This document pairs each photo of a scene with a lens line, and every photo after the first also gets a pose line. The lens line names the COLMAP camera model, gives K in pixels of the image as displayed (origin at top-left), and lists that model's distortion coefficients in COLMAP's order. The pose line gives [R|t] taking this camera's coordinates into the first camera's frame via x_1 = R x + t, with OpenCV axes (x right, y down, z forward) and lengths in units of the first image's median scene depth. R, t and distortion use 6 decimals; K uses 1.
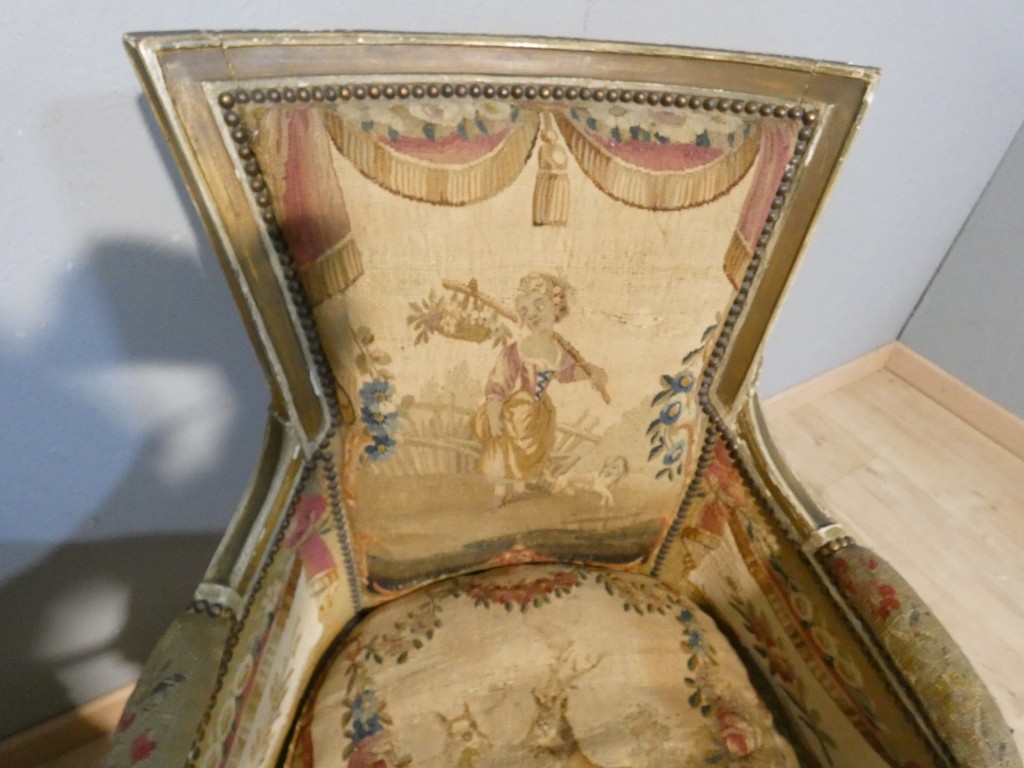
lens RADIAL K [[630.6, 0, 515.2], [0, 630.6, 379.1], [0, 0, 1]] dist [0.000188, -0.008558]
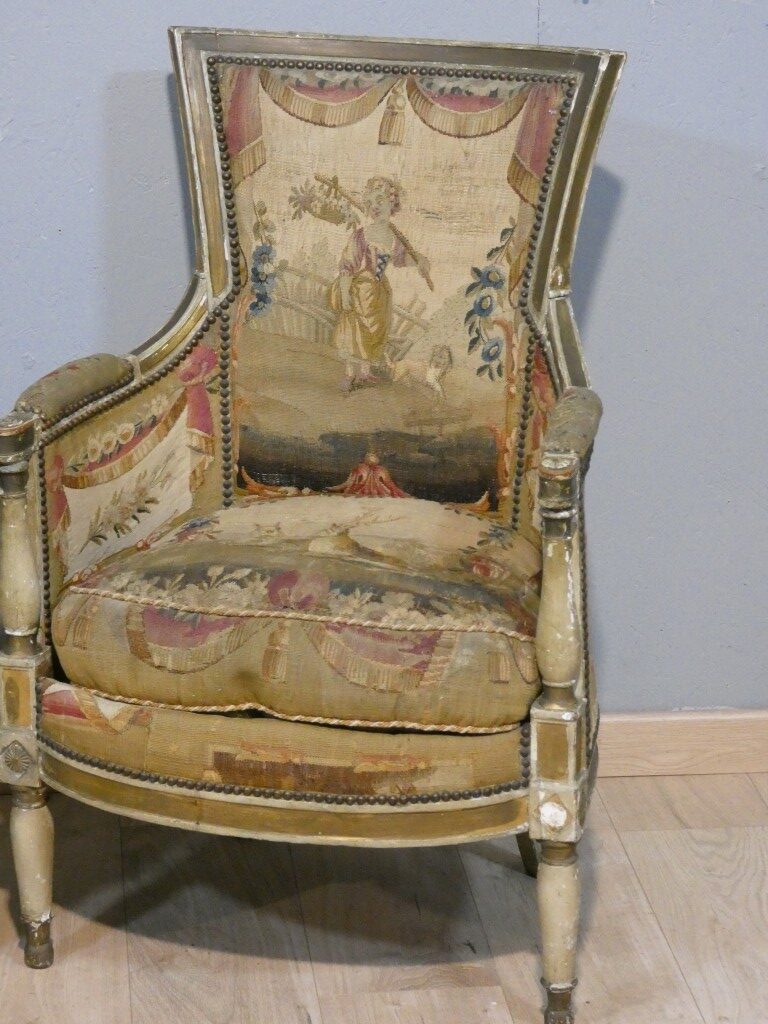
lens RADIAL K [[3183.1, 0, 391.9], [0, 3183.1, 510.3], [0, 0, 1]] dist [0.407130, 0.000000]
pose [[0.902993, 0.053471, -0.426316, 2.795104], [-0.236629, 0.890079, -0.389572, 2.911234], [0.358624, 0.452660, 0.816387, -4.006610]]
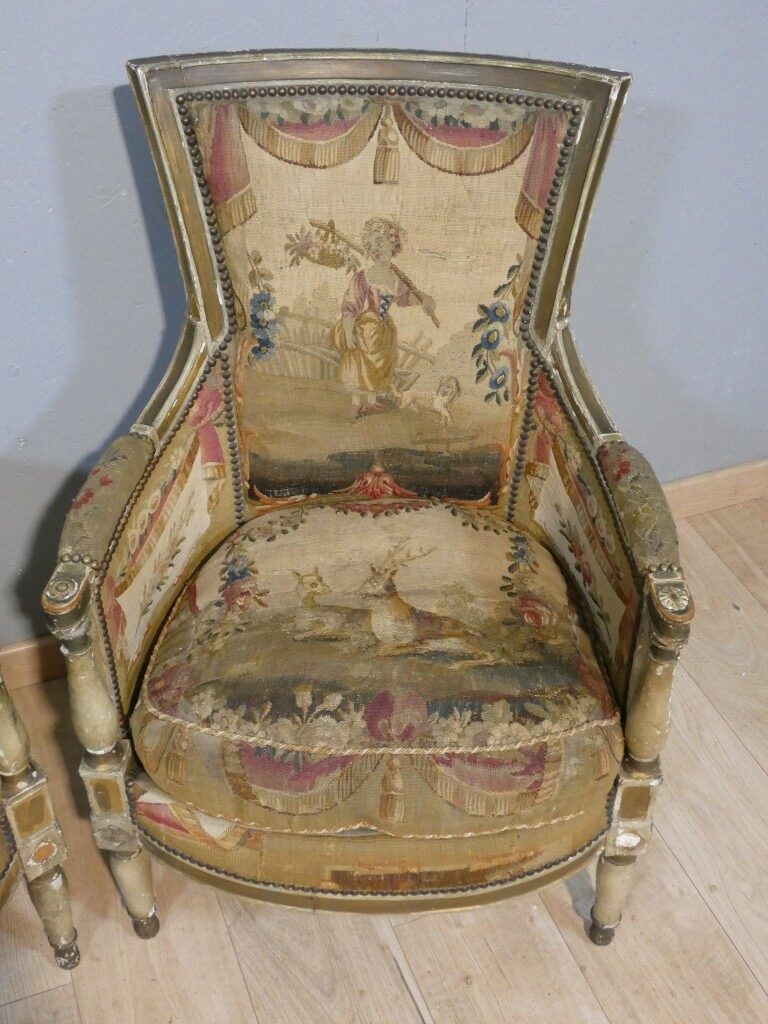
lens RADIAL K [[1261.5, 0, 384.9], [0, 1261.5, 515.7], [0, 0, 1]] dist [0.036221, 0.000000]
pose [[0.983221, 0.063598, -0.170974, 0.500392], [-0.070101, 0.997018, -0.032266, 0.507440], [0.168412, 0.043710, 0.984747, -1.517579]]
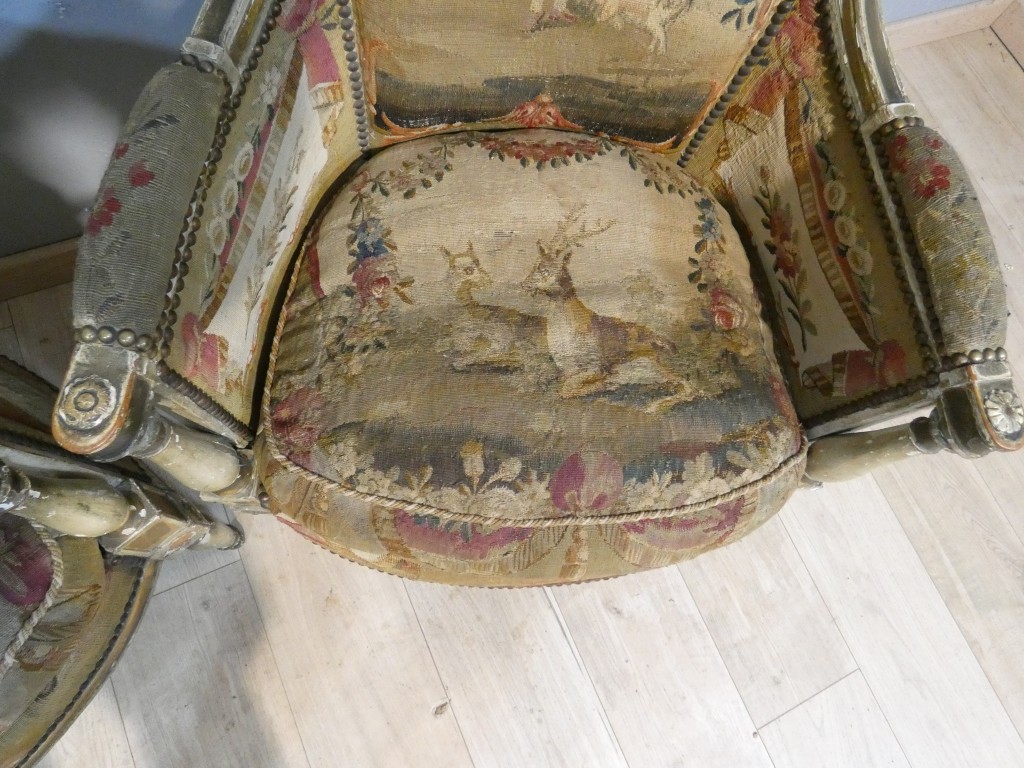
lens RADIAL K [[630.6, 0, 515.6], [0, 630.6, 383.9], [0, 0, 1]] dist [0.000188, -0.008558]
pose [[0.989752, 0.139379, 0.031064, -0.007837], [-0.136394, 0.858307, 0.494677, 0.210858], [0.042285, -0.493844, 0.868522, 0.022665]]
